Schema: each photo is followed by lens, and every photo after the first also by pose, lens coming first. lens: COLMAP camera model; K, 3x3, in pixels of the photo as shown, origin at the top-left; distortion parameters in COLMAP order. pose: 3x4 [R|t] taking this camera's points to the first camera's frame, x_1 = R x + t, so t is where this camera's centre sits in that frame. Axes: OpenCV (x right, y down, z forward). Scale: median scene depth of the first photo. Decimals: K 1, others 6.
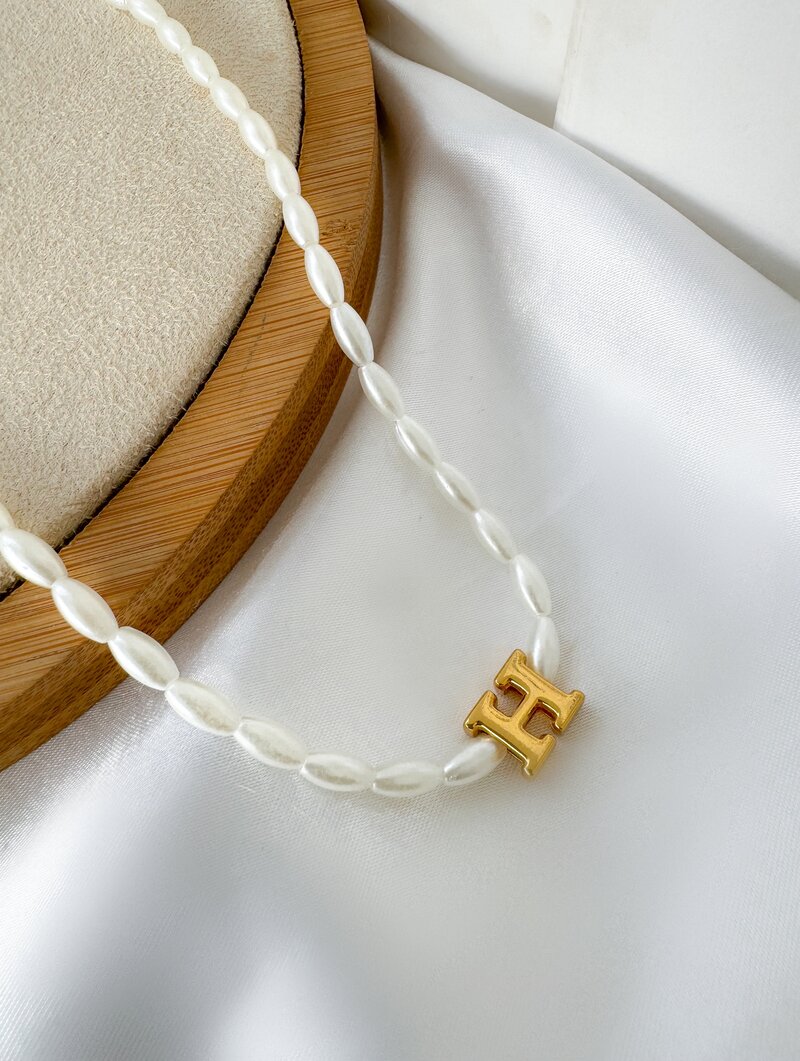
lens RADIAL K [[749.2, 0, 400.0], [0, 749.2, 448.0], [0, 0, 1]] dist [-0.017369, 0.003487]
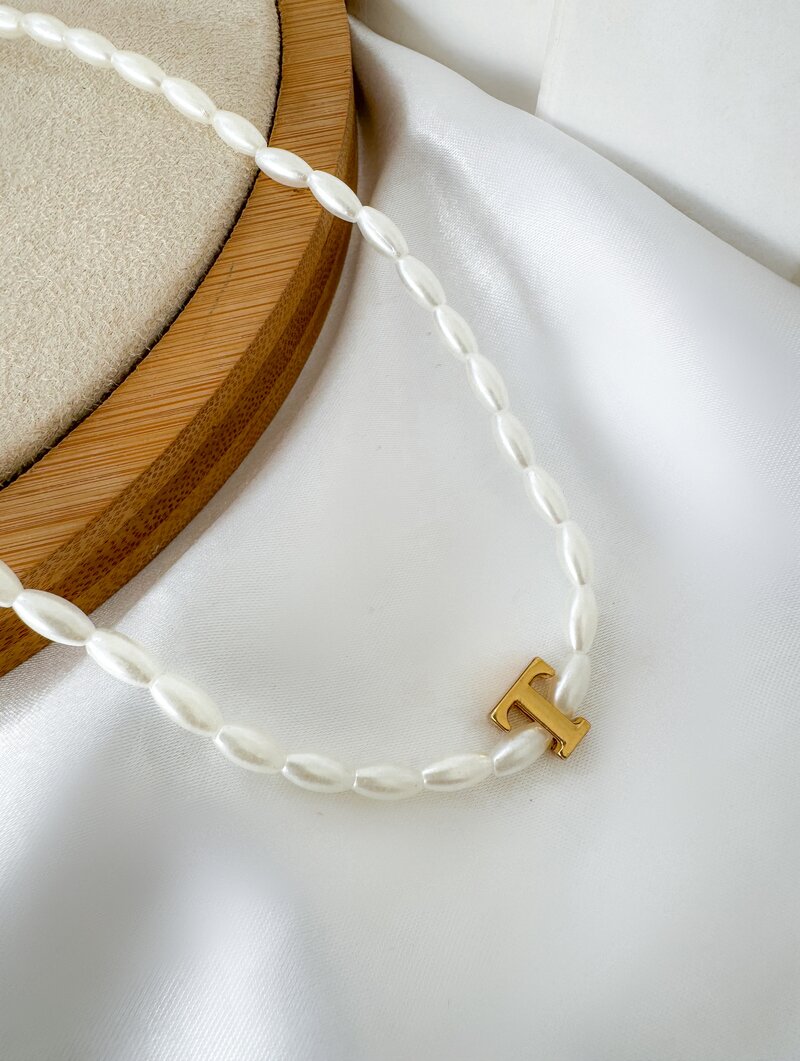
lens RADIAL K [[749.2, 0, 399.6], [0, 749.2, 496.5], [0, 0, 1]] dist [-0.017369, 0.003487]
pose [[0.999136, 0.033950, 0.023962, 0.031627], [-0.033880, 0.999420, -0.003307, 0.133856], [-0.024061, 0.002493, 0.999707, -0.014876]]
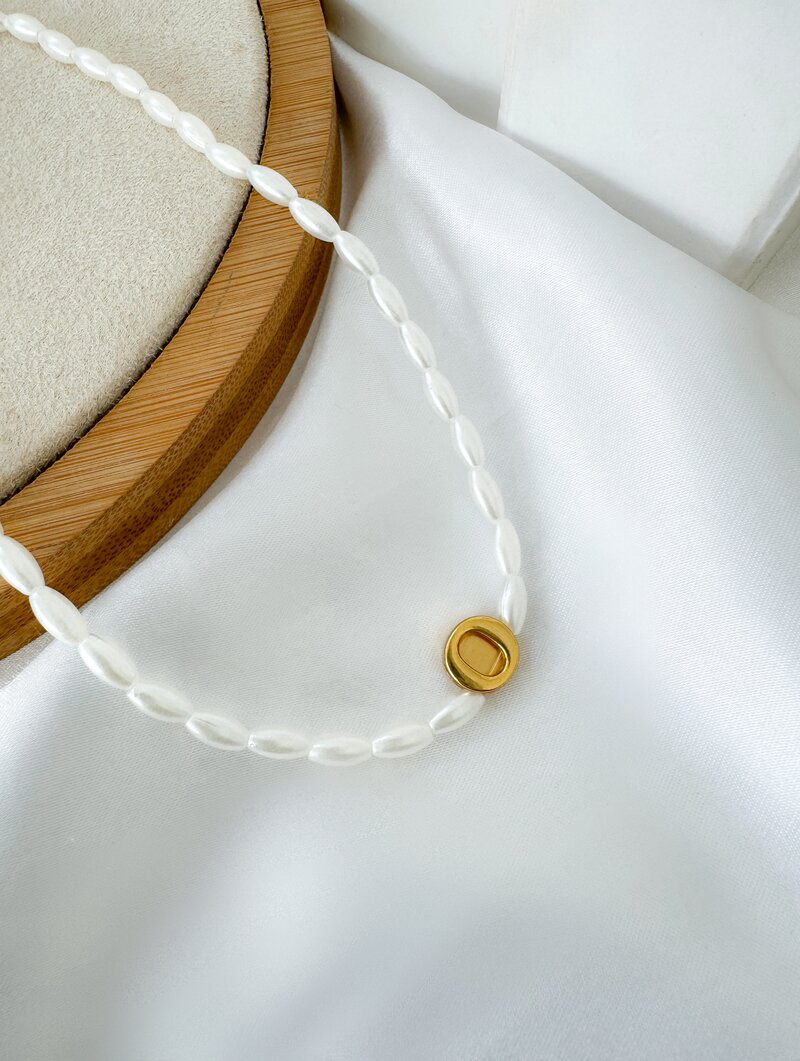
lens RADIAL K [[749.2, 0, 403.3], [0, 749.2, 480.6], [0, 0, 1]] dist [-0.017369, 0.003487]
pose [[0.999440, 0.012635, 0.030980, 0.053002], [-0.013371, 0.999631, 0.023641, 0.115751], [-0.030670, -0.024042, 0.999240, -0.171852]]
